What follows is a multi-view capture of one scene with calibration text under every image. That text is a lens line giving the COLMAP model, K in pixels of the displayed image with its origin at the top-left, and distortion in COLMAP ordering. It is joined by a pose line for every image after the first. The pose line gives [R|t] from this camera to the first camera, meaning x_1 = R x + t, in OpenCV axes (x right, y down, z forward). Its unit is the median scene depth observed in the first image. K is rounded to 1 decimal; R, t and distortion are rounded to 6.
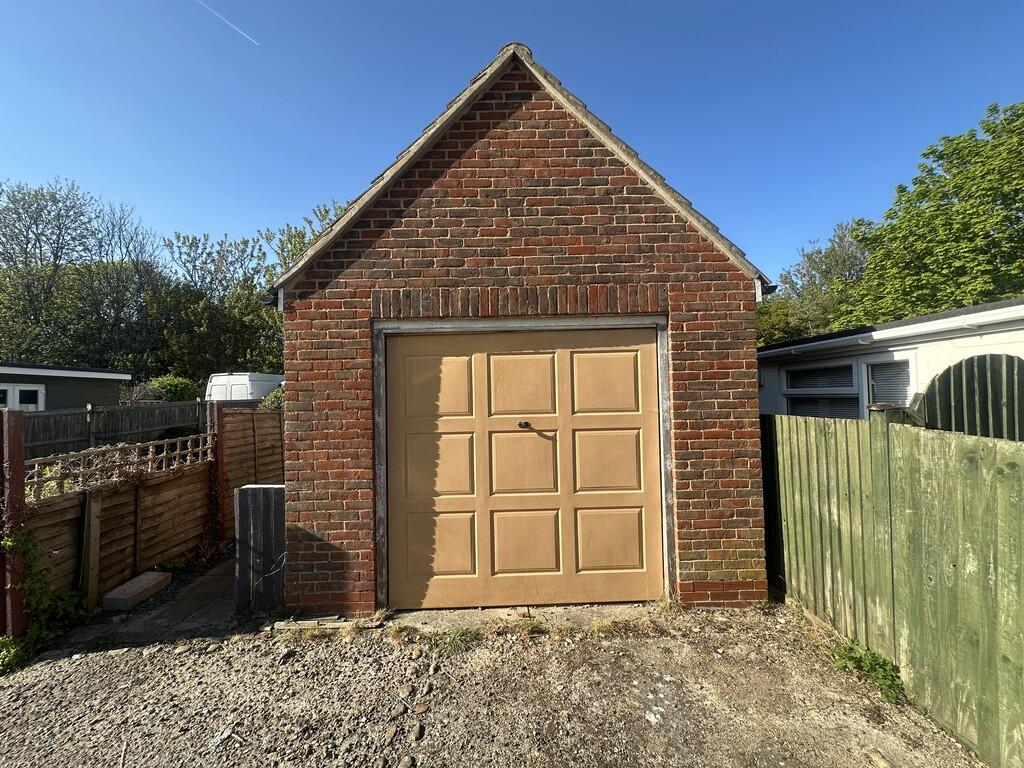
lens RADIAL K [[406.1, 0, 508.9], [0, 406.1, 386.1], [0, 0, 1]] dist [-0.002211, 0.001363]
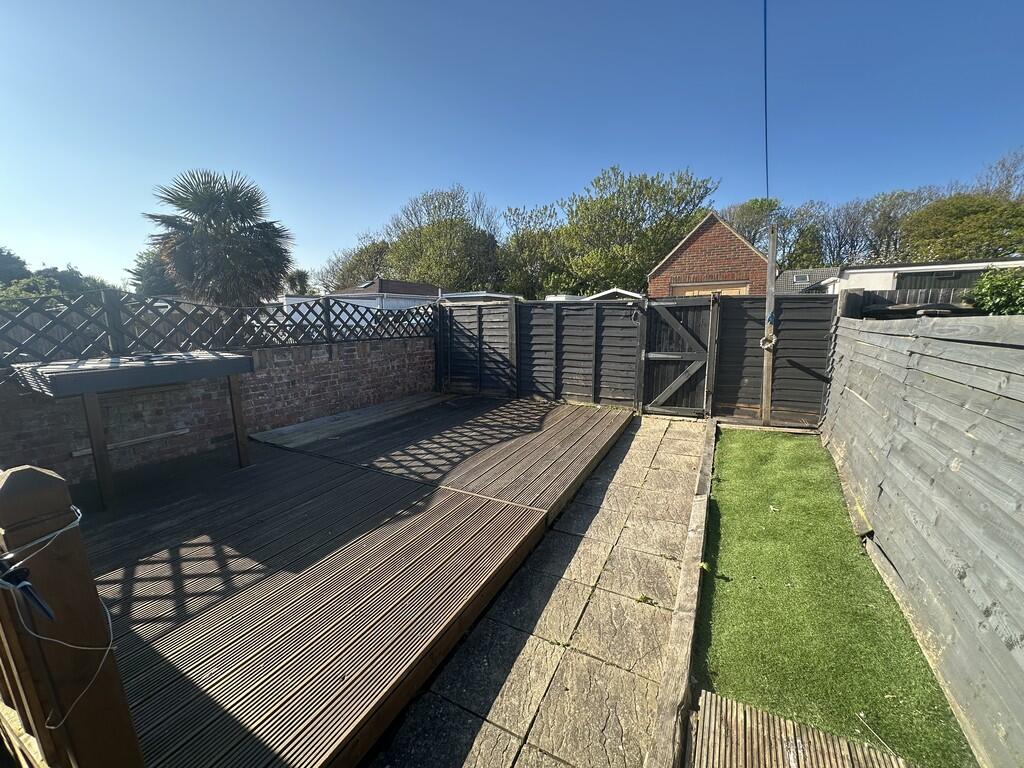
lens RADIAL K [[406.1, 0, 517.2], [0, 406.1, 382.5], [0, 0, 1]] dist [-0.002211, 0.001363]
pose [[0.873422, 0.092592, -0.478080, 0.392205], [-0.001848, 0.982380, 0.186886, 0.065845], [0.486961, -0.162347, 0.858203, -3.528142]]
